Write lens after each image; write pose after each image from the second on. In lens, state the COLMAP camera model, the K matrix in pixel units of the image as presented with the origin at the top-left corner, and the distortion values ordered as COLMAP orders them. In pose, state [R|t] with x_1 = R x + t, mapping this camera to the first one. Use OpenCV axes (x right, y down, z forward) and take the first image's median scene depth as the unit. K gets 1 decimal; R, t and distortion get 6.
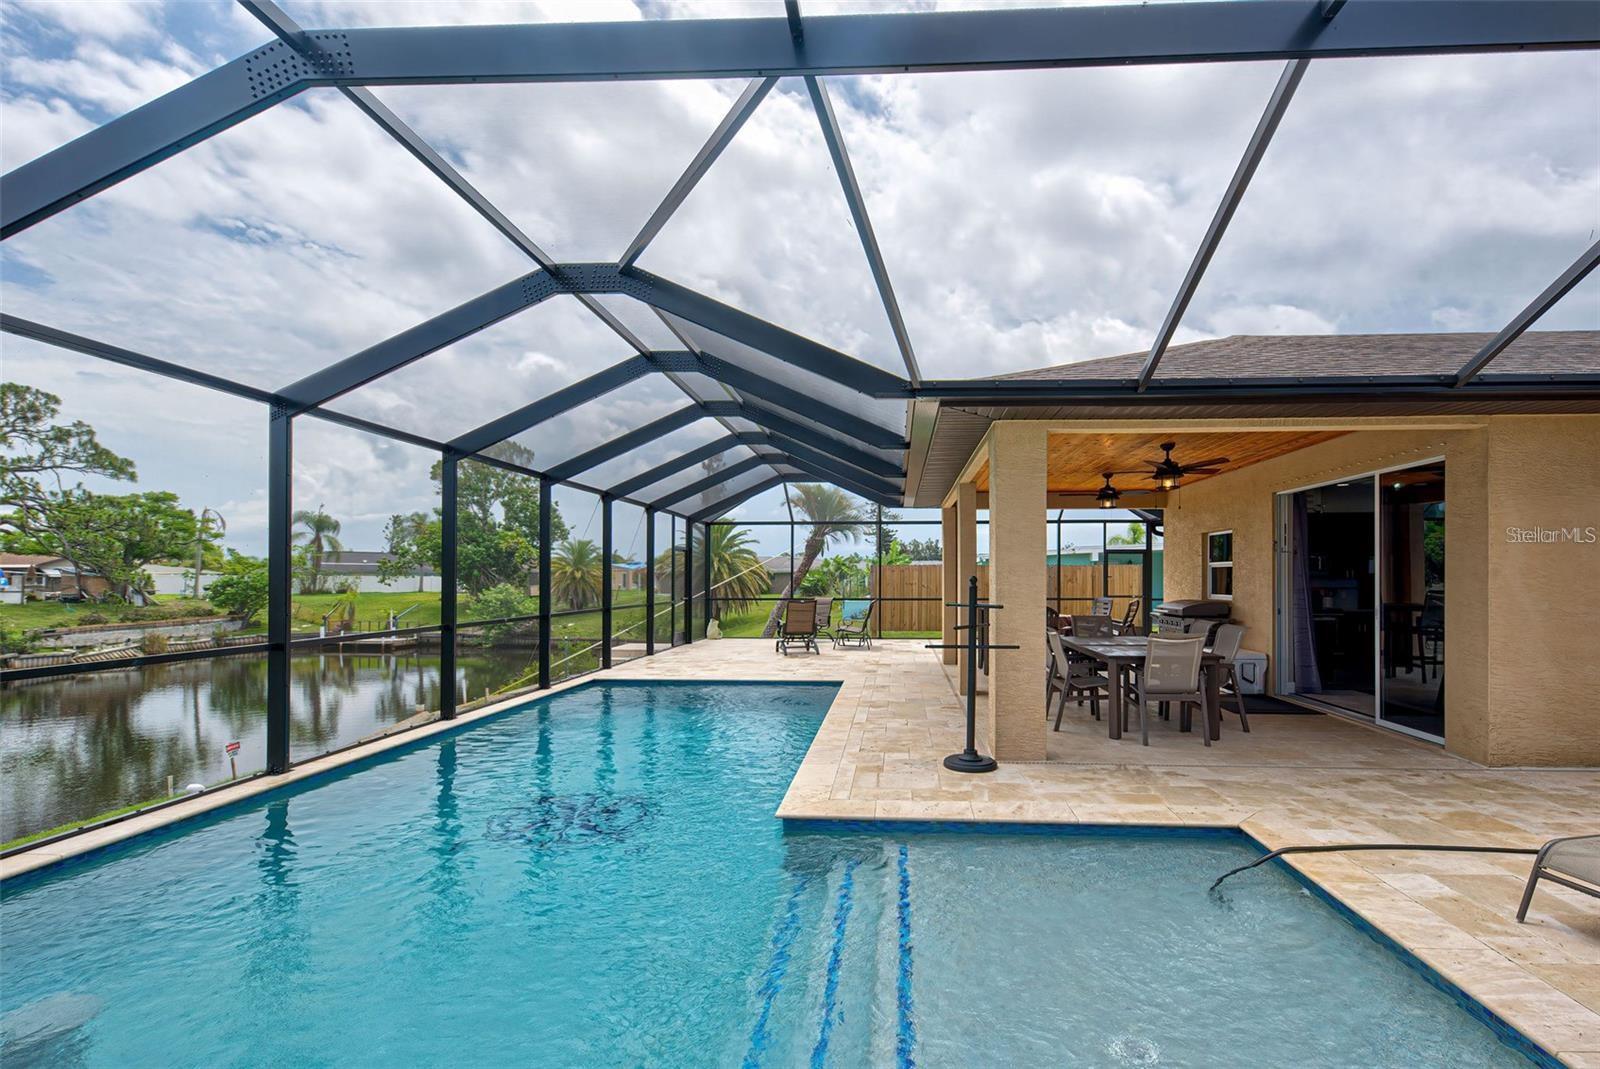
lens RADIAL K [[707.7, 0, 822.2], [0, 707.7, 563.6], [0, 0, 1]] dist [0.003273, 0.000139]
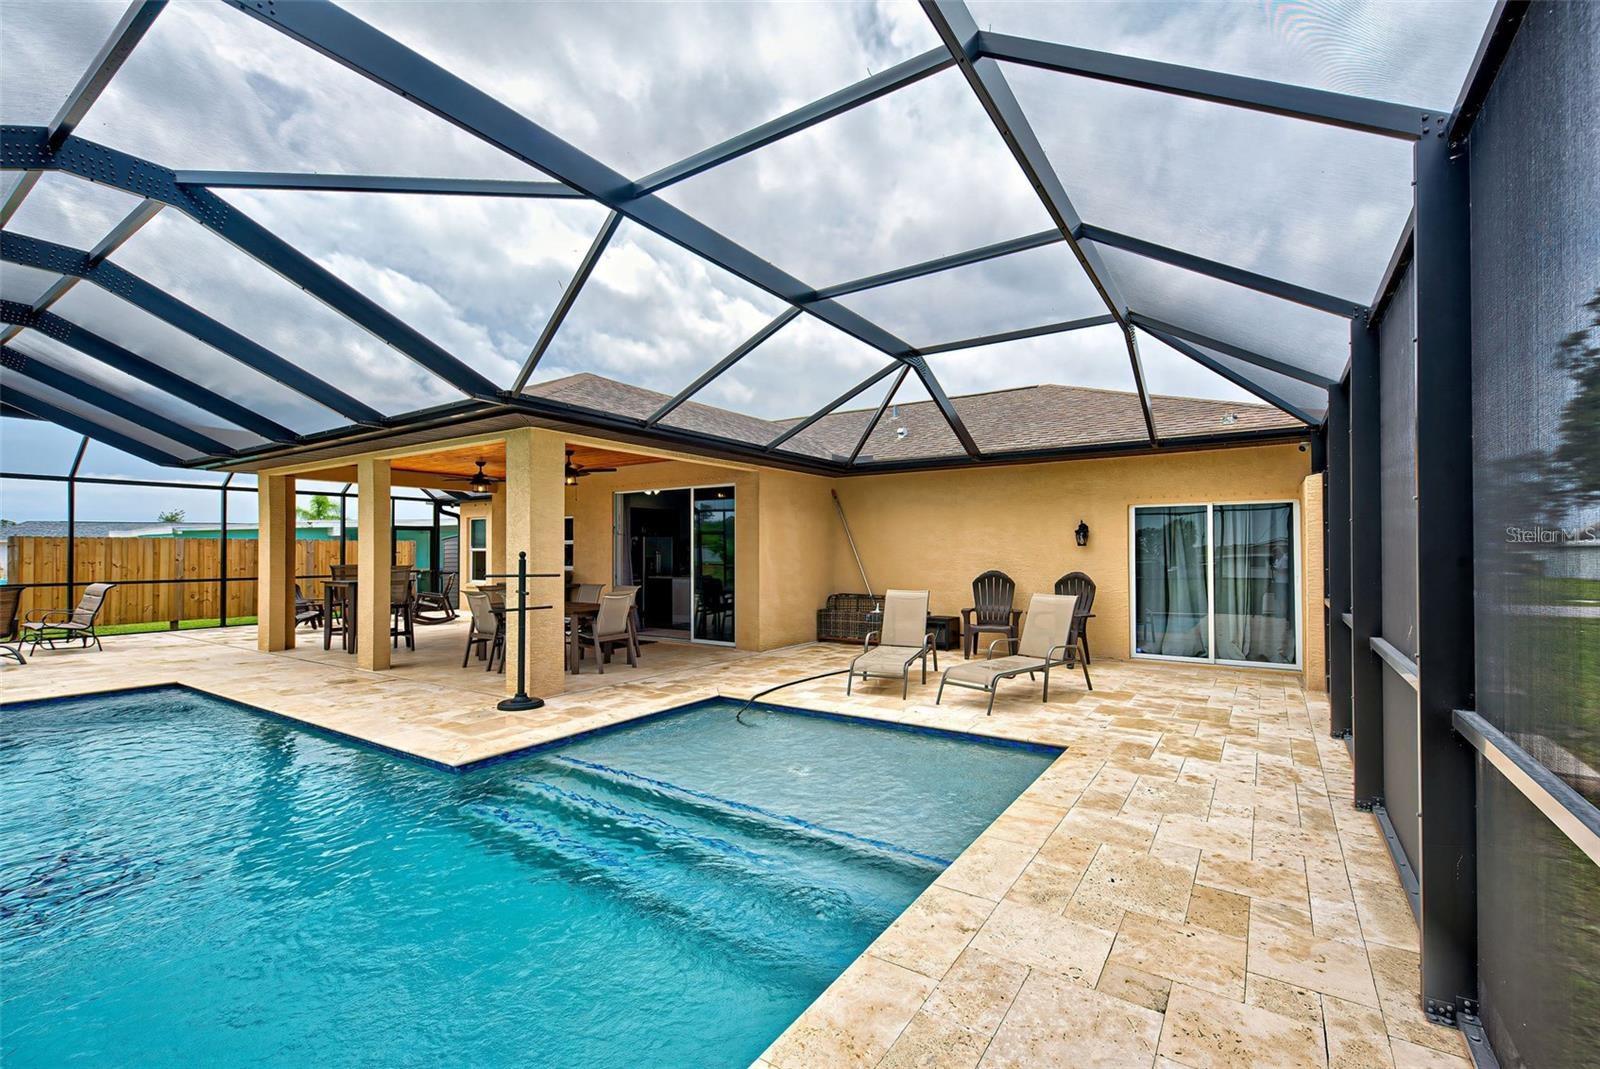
lens RADIAL K [[681.7, 0, 801.8], [0, 681.7, 548.4], [0, 0, 1]] dist [0.003063, 0.000283]
pose [[0.519061, 0.000504, 0.854737, -0.440430], [-0.013660, 0.999877, 0.007705, -0.005160], [-0.854628, -0.015675, 0.519004, -0.026648]]
